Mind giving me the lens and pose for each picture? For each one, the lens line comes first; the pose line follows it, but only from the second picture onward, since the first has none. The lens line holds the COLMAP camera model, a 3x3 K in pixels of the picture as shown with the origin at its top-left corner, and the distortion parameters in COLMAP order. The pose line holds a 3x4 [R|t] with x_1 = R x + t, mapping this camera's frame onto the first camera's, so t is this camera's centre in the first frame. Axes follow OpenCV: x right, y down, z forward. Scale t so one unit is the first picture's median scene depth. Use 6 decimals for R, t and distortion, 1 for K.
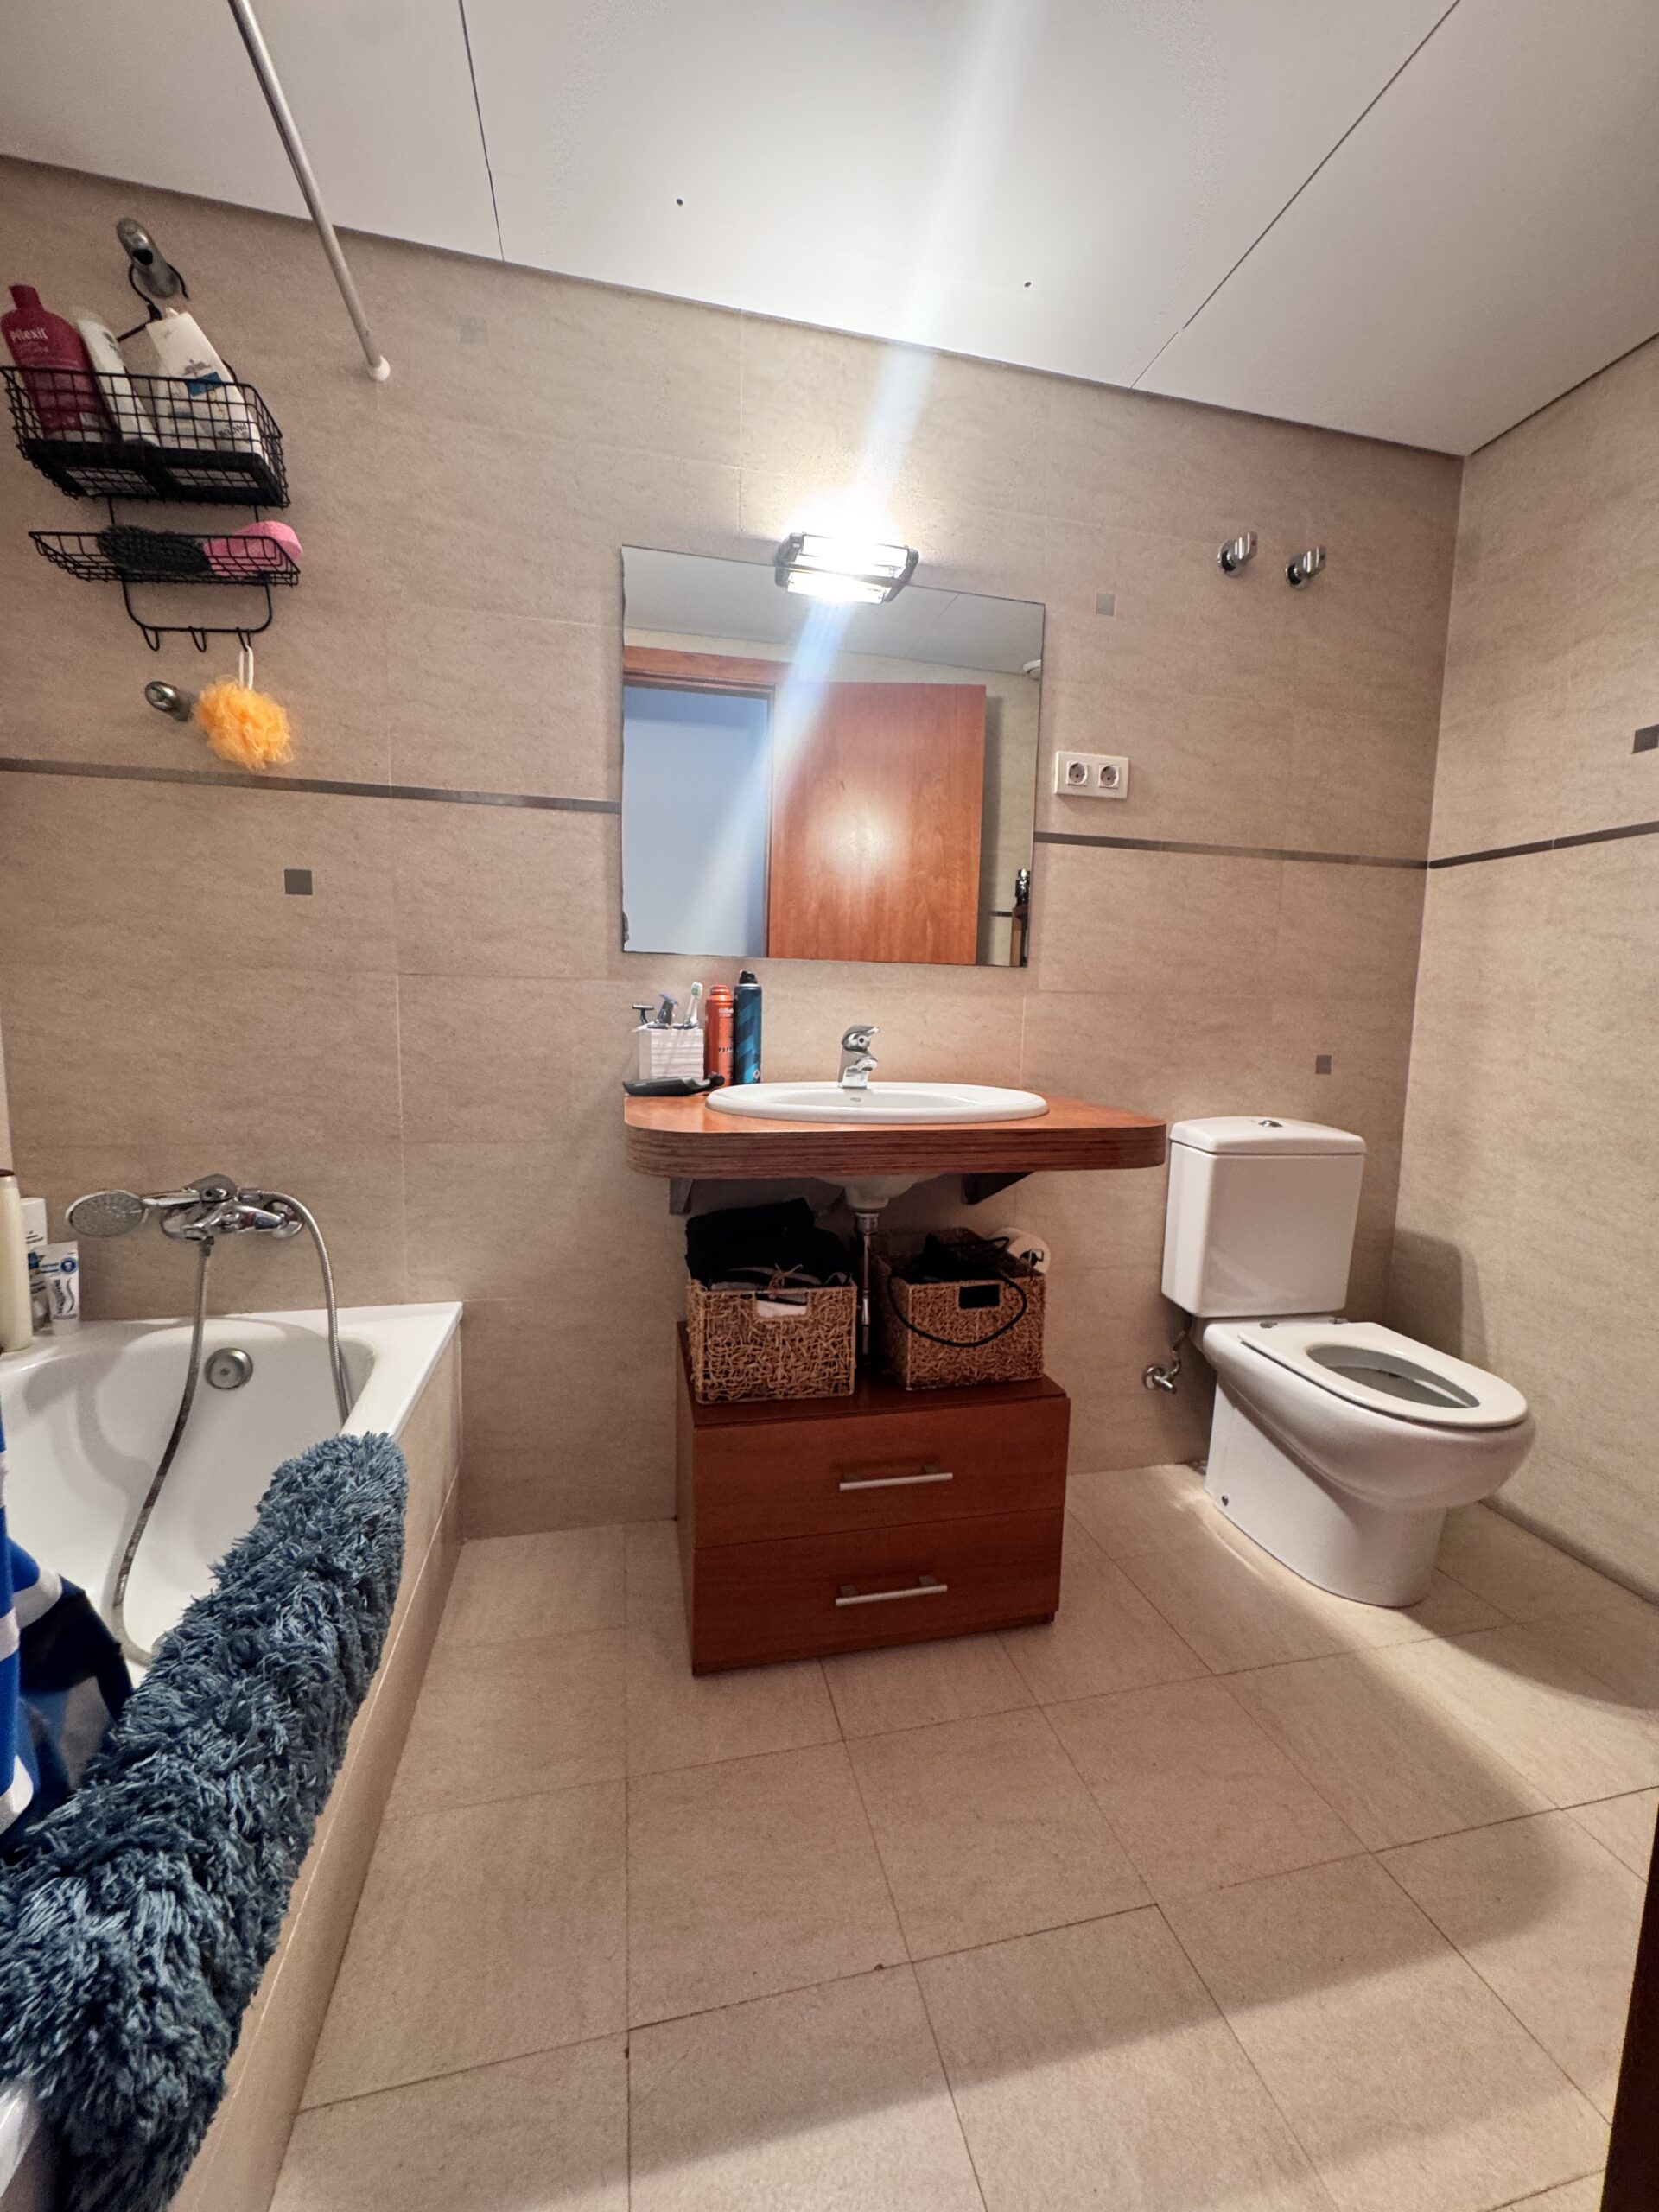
lens RADIAL K [[885.3, 0, 831.9], [0, 885.3, 1104.6], [0, 0, 1]] dist [-0.004575, 0.000784]
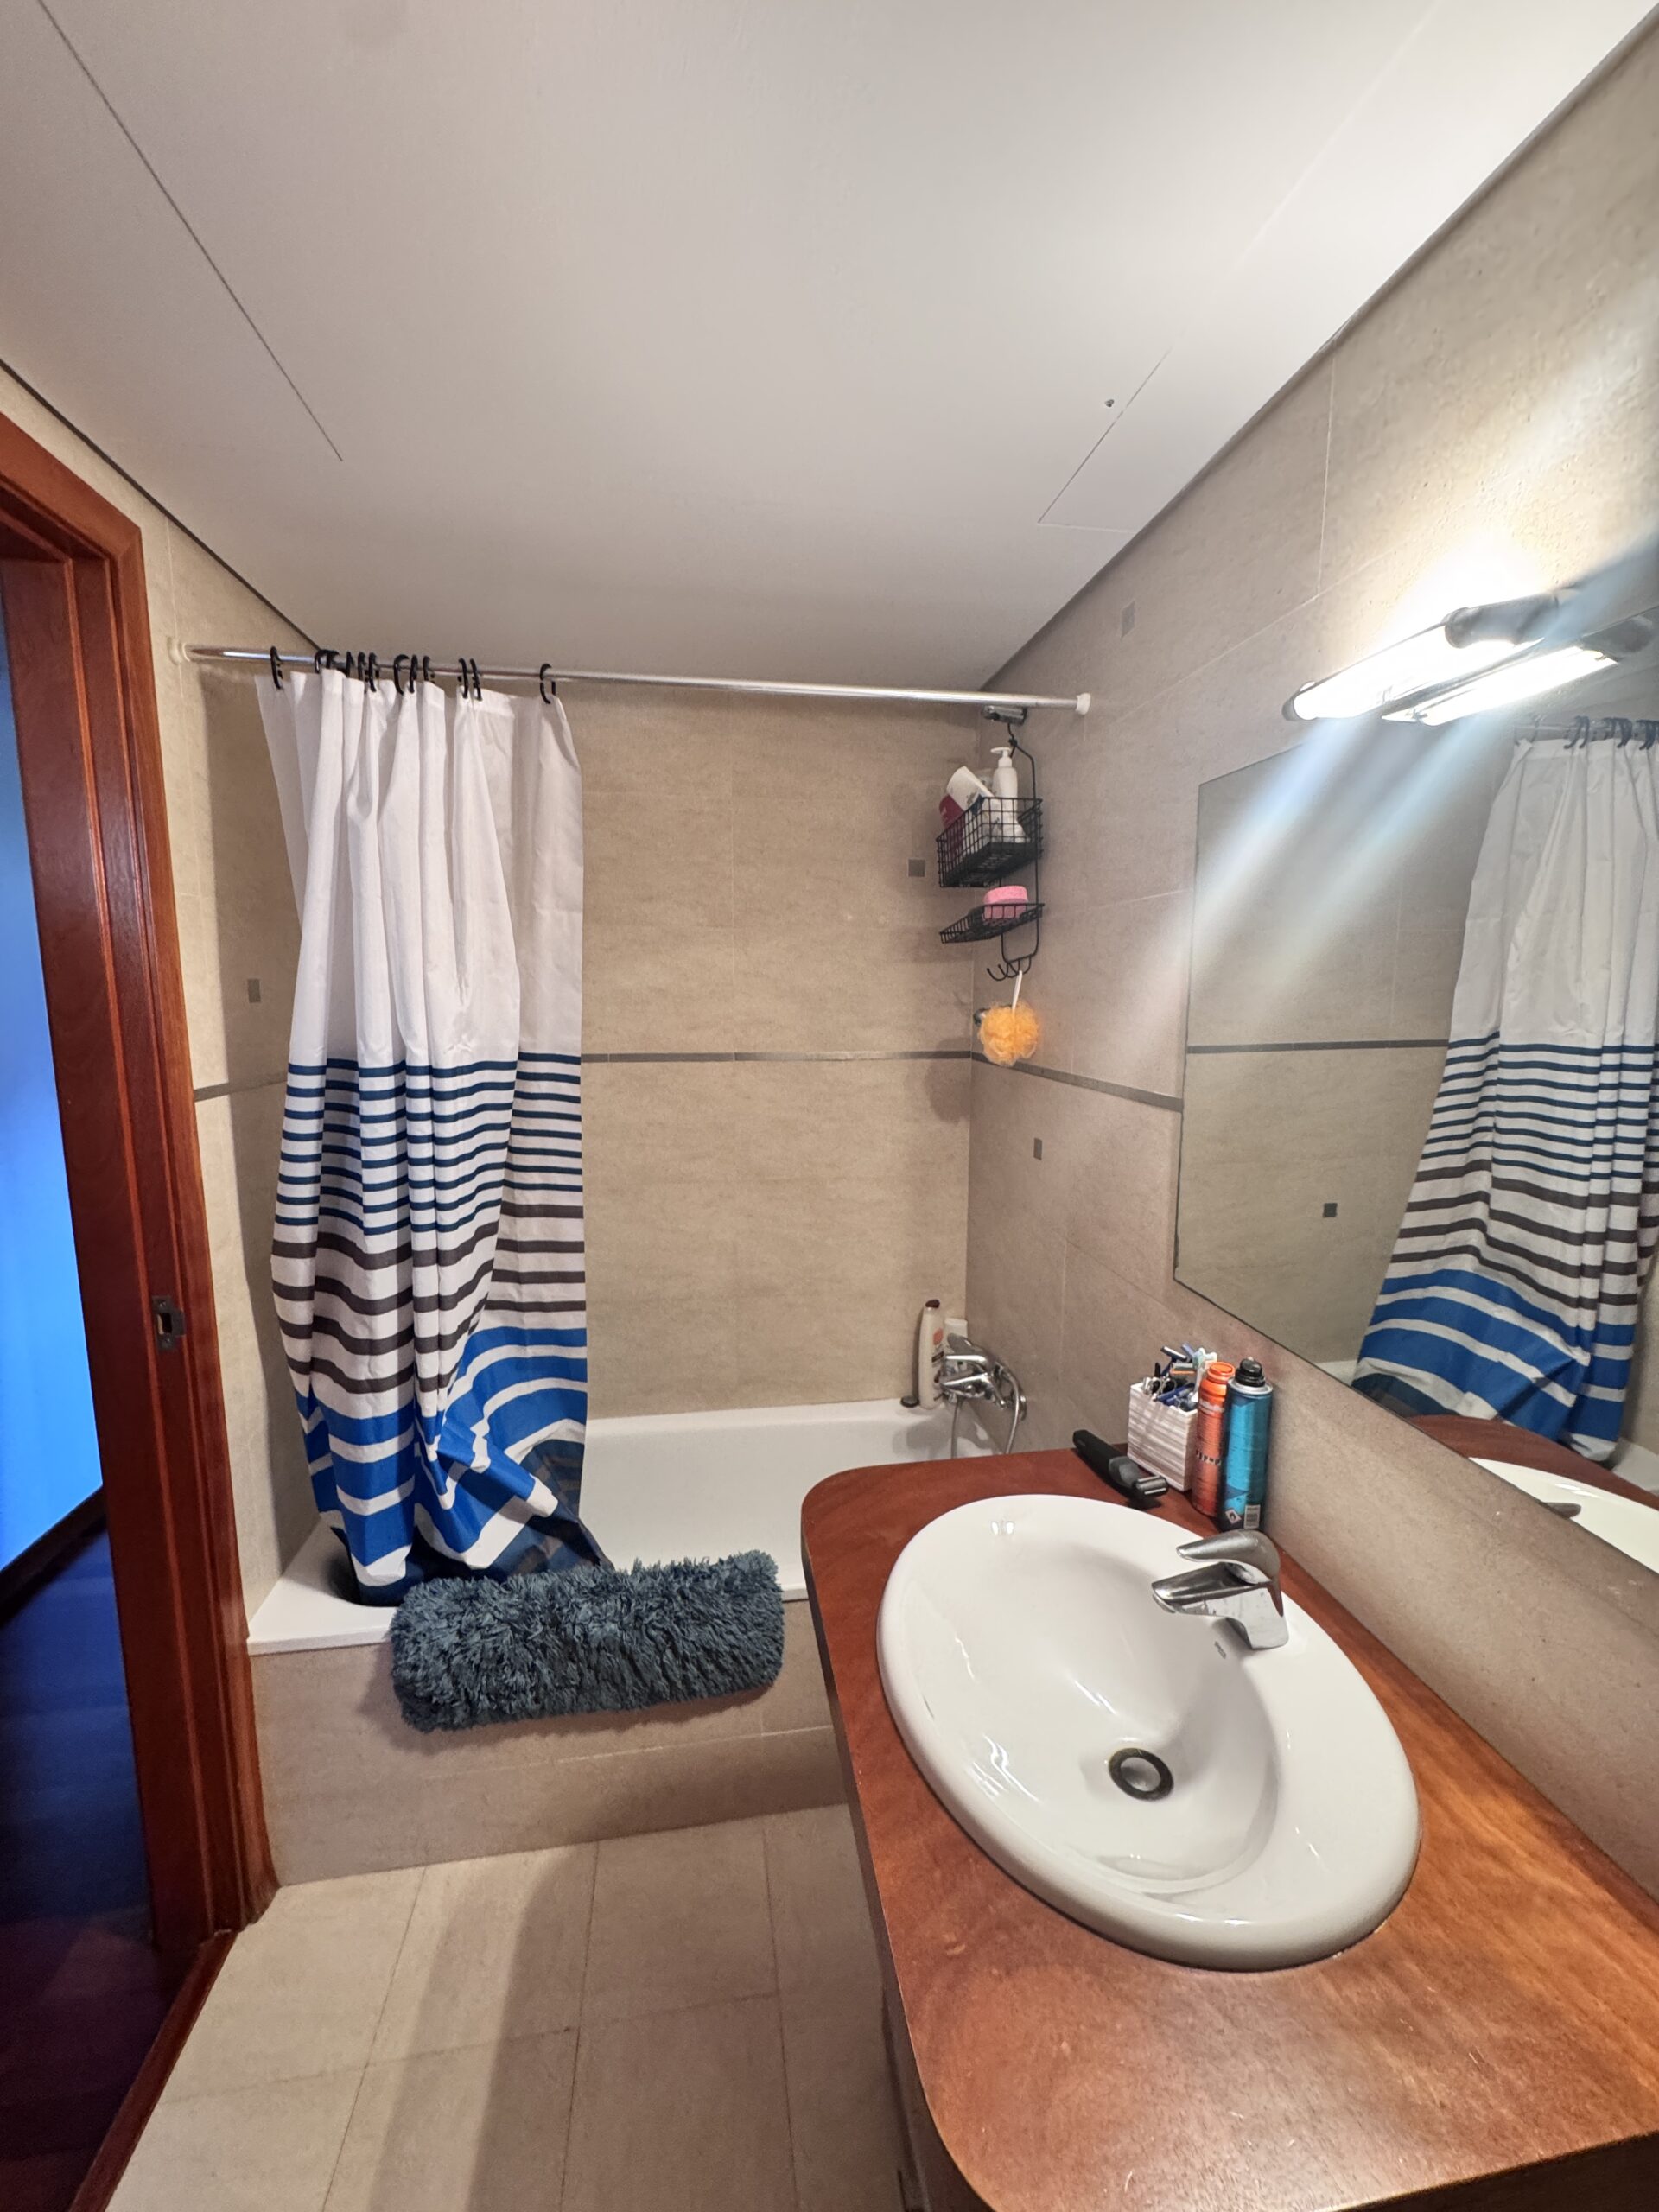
lens RADIAL K [[885.3, 0, 831.9], [0, 885.3, 1104.6], [0, 0, 1]] dist [-0.004575, 0.000784]
pose [[-0.077328, 0.111261, -0.990778, 0.586057], [-0.109135, 0.986838, 0.119336, -0.402739], [0.991015, 0.117357, -0.064168, 0.743990]]
